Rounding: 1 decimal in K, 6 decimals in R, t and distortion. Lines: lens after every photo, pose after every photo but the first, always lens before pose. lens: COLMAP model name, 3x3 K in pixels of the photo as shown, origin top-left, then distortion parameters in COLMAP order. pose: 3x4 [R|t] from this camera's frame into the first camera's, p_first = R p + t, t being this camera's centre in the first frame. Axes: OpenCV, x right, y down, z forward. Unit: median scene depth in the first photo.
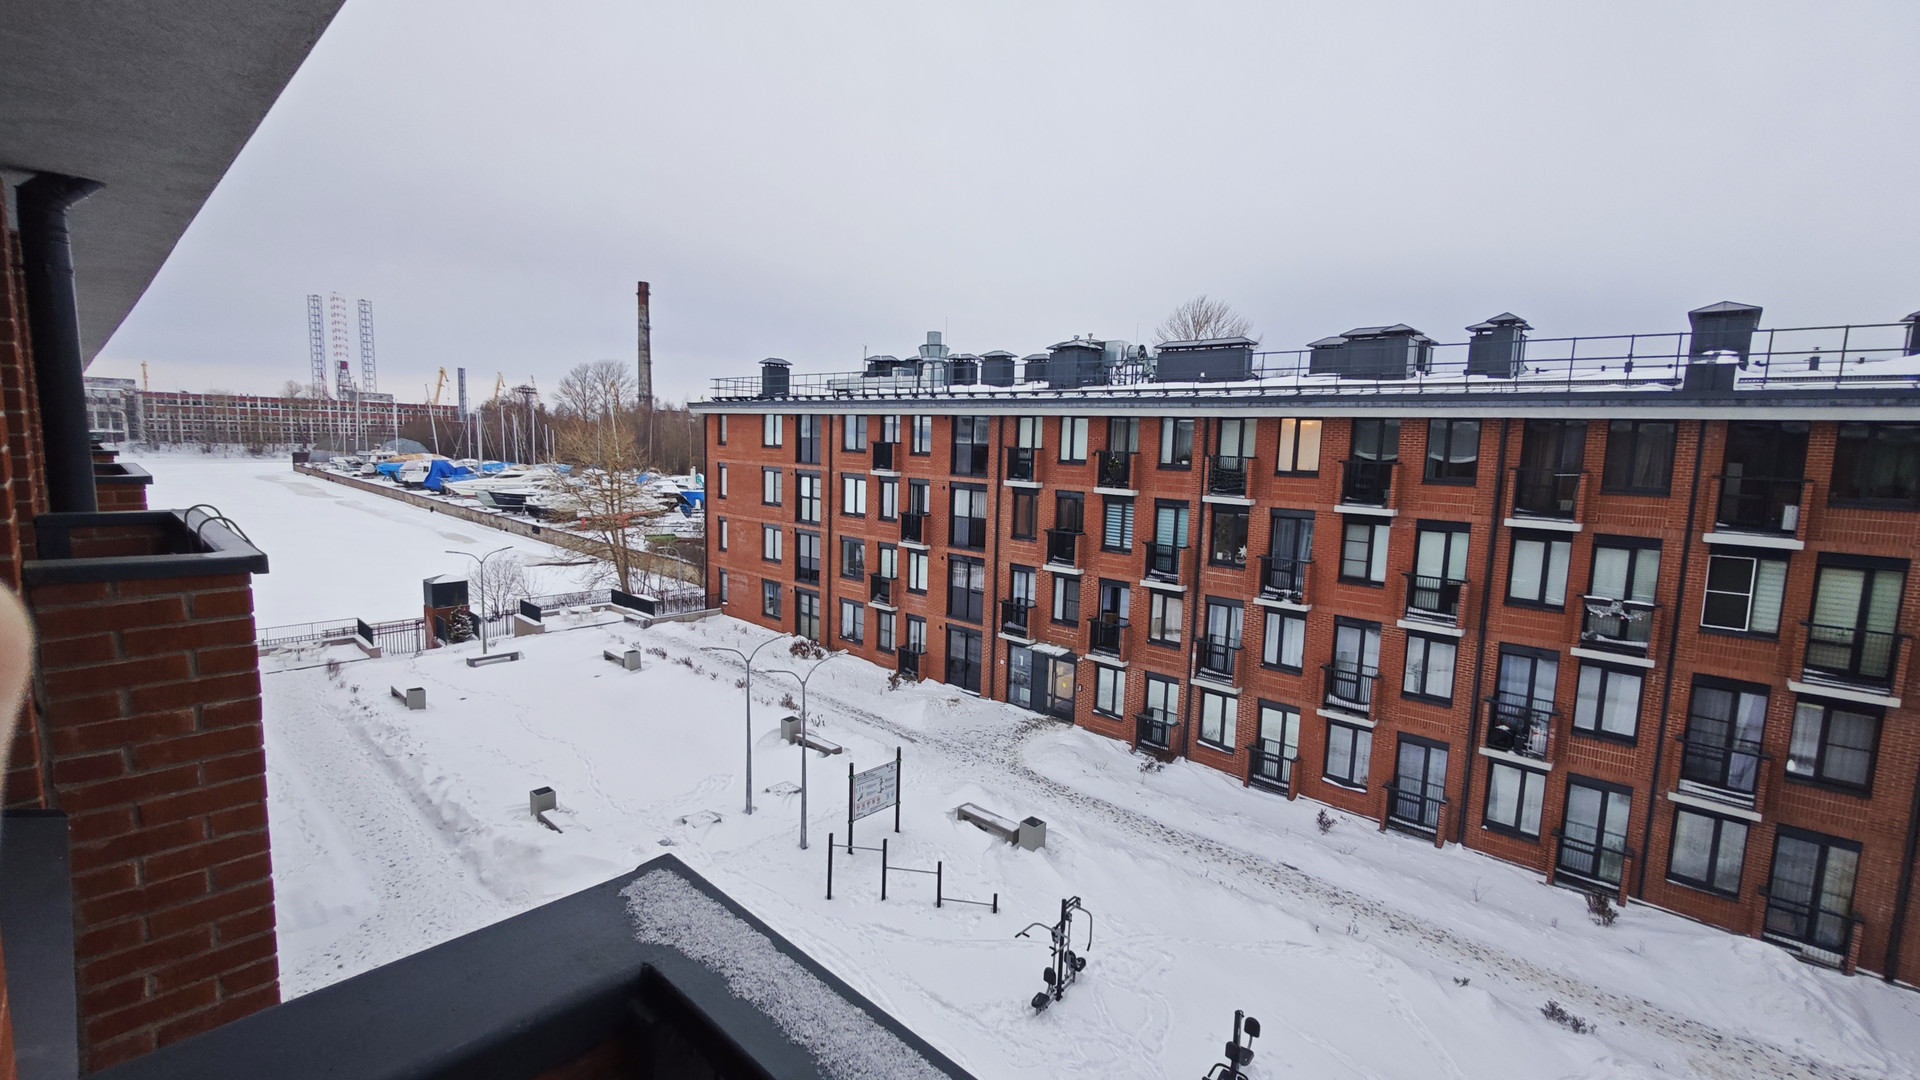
lens RADIAL K [[825.8, 0, 965.3], [0, 825.8, 534.2], [0, 0, 1]] dist [0.008776, -0.003456]
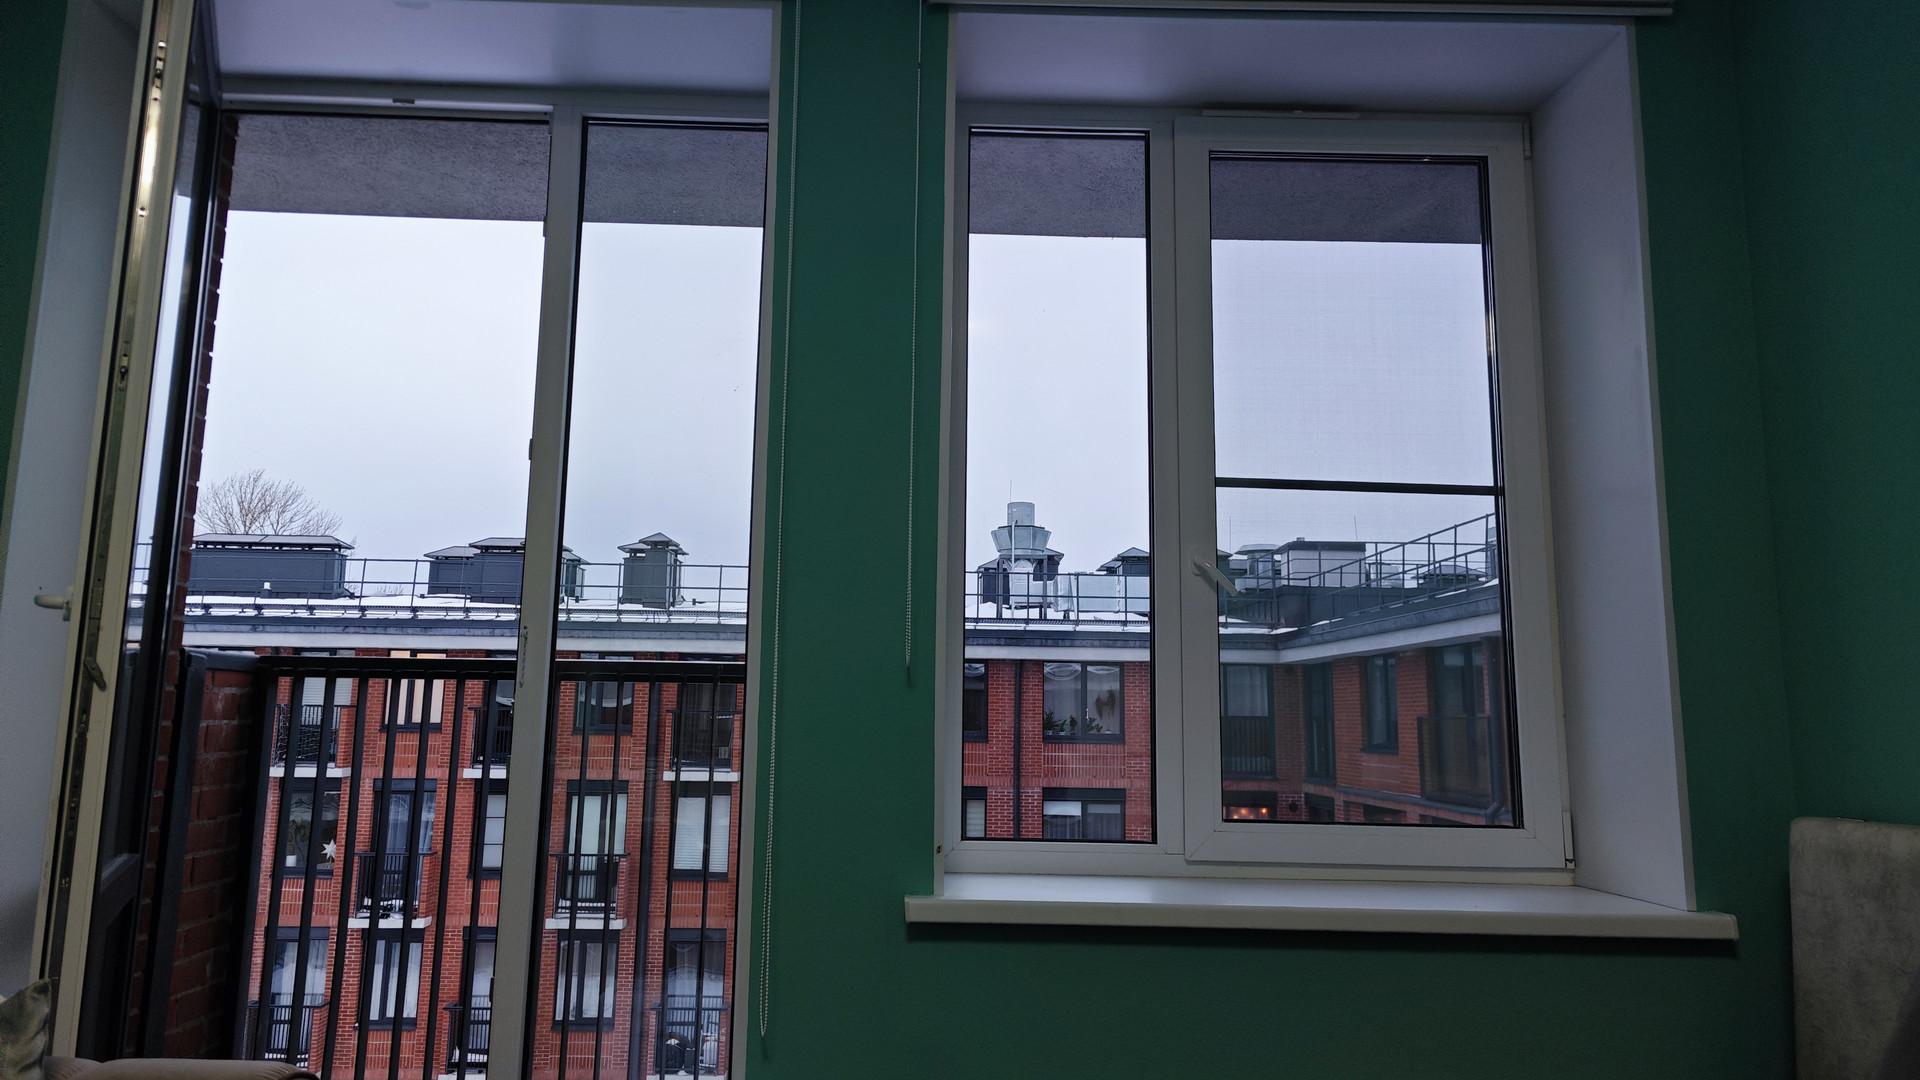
lens RADIAL K [[1286.9, 0, 943.8], [0, 1286.9, 524.6], [0, 0, 1]] dist [0.034287, -0.006222]
pose [[0.716657, 0.086871, 0.691994, -0.057234], [0.088026, 0.973010, -0.213312, 0.034141], [-0.691848, 0.213786, 0.689668, -0.122199]]
